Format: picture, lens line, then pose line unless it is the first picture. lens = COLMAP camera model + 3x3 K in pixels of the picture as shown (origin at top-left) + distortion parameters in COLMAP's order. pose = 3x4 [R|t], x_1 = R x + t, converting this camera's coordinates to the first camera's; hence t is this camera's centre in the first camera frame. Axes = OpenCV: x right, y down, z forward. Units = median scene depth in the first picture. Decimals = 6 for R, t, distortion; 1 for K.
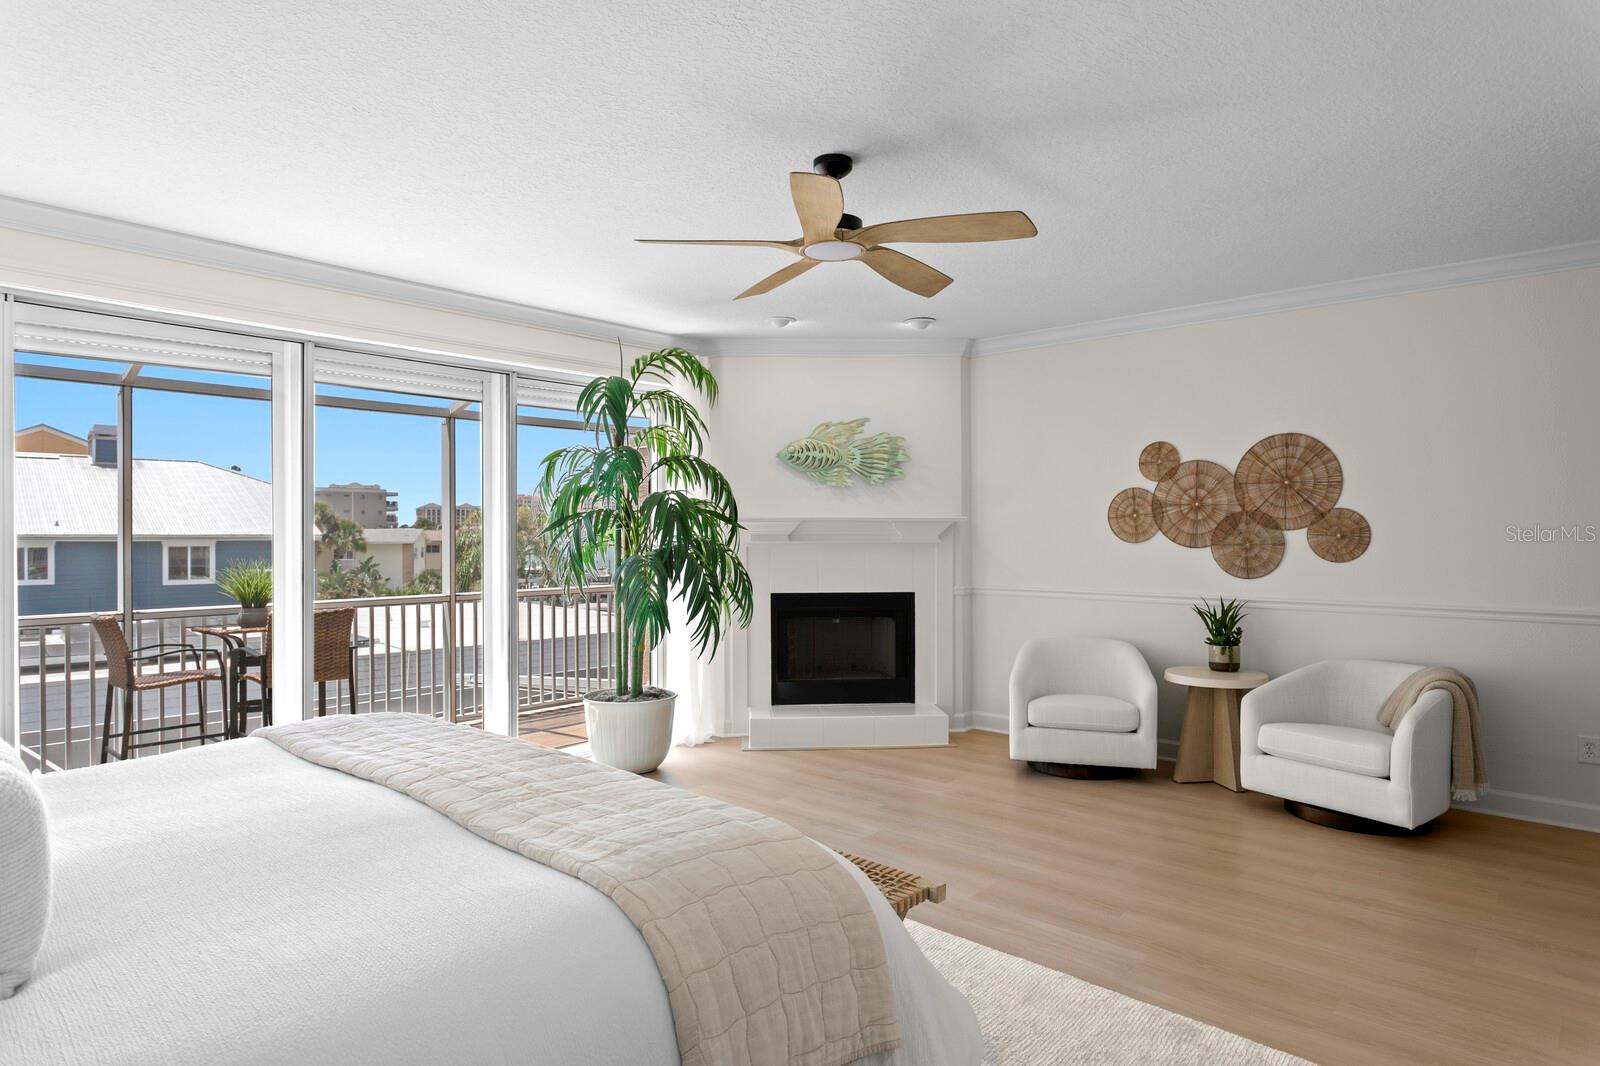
lens RADIAL K [[913.6, 0, 800.0], [0, 913.6, 533.0], [0, 0, 1]] dist [-0.000580, 0.002248]
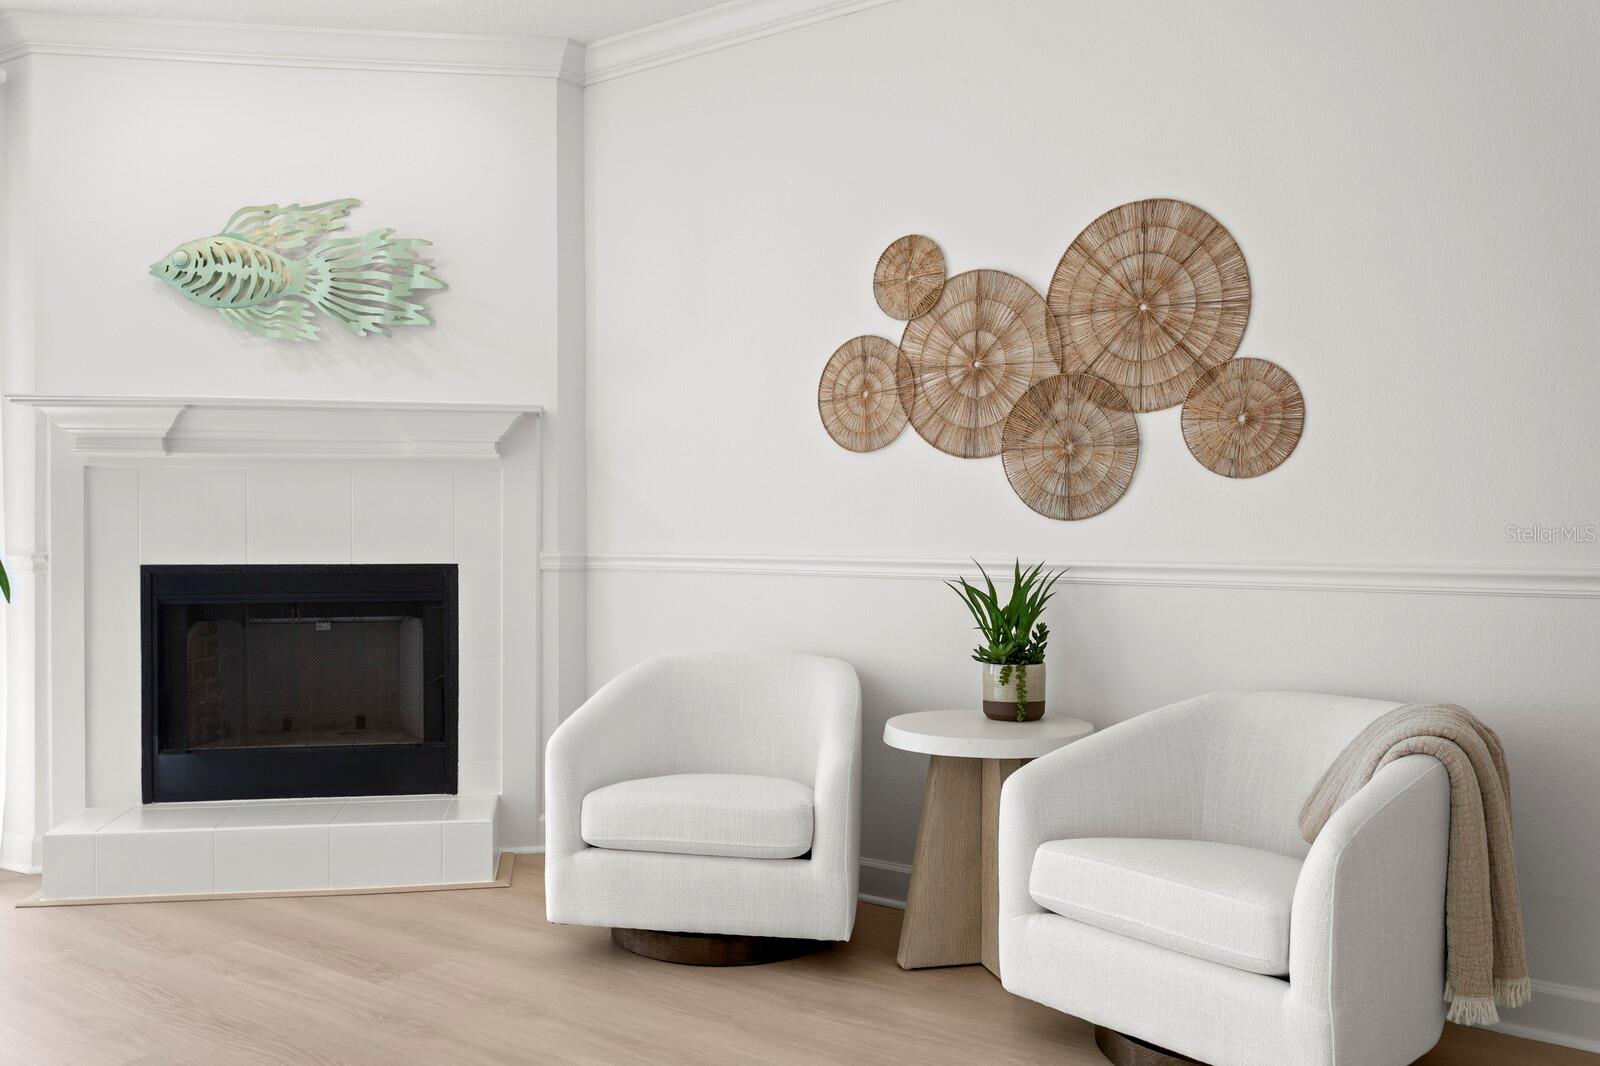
lens RADIAL K [[1350.4, 0, 800.0], [0, 1350.4, 533.0], [0, 0, 1]] dist [0.006432, -0.013201]
pose [[0.994951, 0.003969, 0.100287, 0.283727], [-0.004479, 0.999978, 0.004861, 0.053470], [-0.100266, -0.005286, 0.994947, 0.330565]]
